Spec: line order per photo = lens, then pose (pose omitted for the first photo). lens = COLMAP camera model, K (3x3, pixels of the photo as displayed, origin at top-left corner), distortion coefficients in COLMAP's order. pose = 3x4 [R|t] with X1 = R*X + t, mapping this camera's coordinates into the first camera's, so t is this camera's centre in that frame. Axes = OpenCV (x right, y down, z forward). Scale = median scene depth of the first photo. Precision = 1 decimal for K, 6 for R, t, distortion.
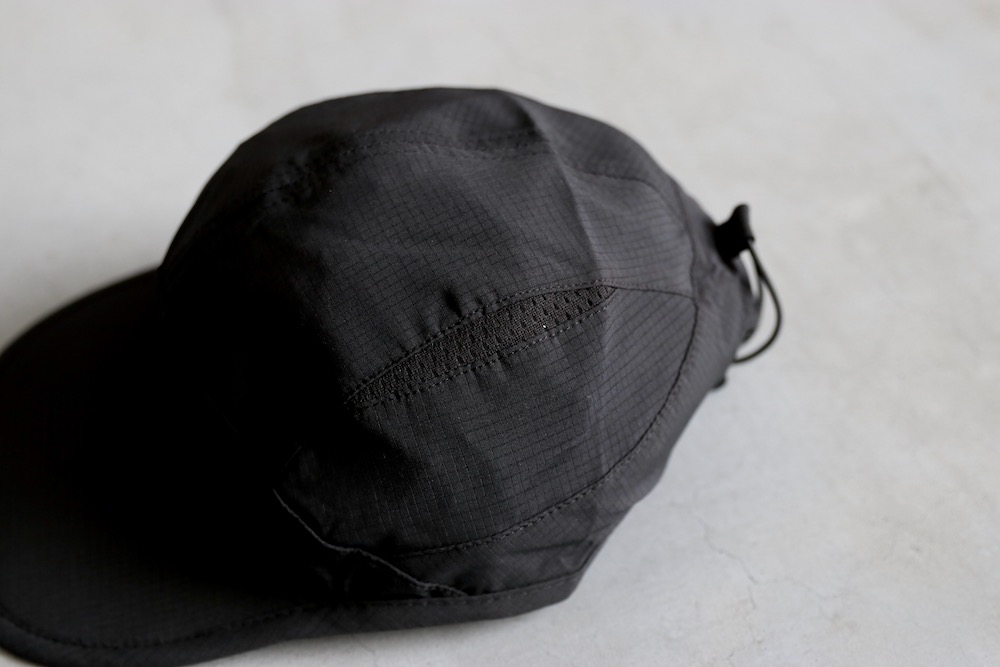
lens RADIAL K [[1460.1, 0, 500.0], [0, 1460.1, 333.5], [0, 0, 1]] dist [-0.074222, -0.052057]
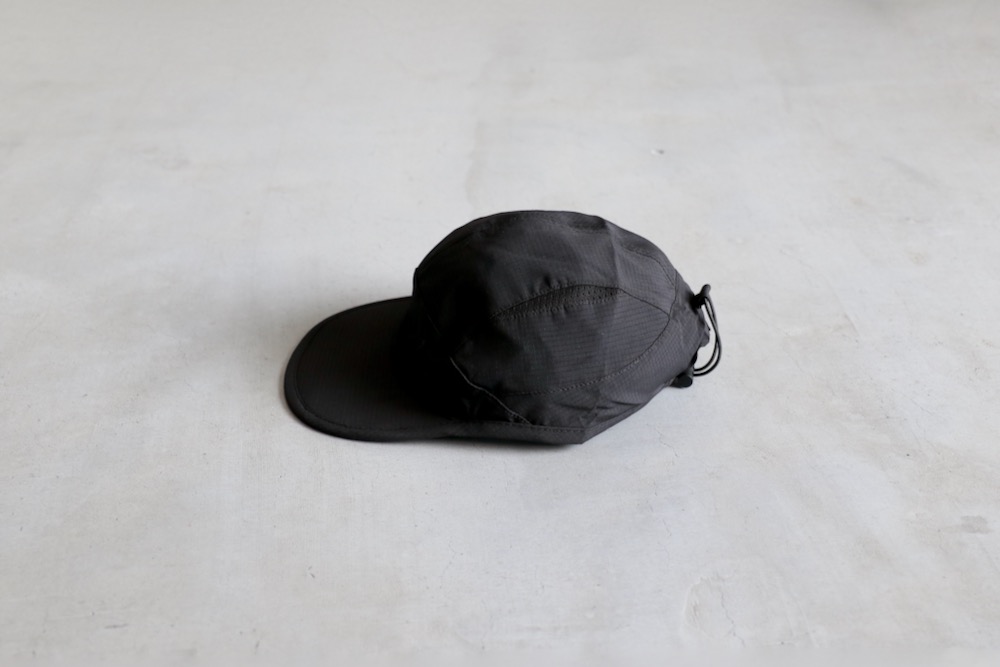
lens RADIAL K [[1422.7, 0, 500.0], [0, 1422.7, 333.5], [0, 0, 1]] dist [-0.097713, 0.036463]
pose [[0.975246, 0.148789, -0.163575, 0.251709], [-0.183550, 0.957234, -0.223634, 0.529717], [0.123306, 0.248123, 0.960849, -1.007785]]
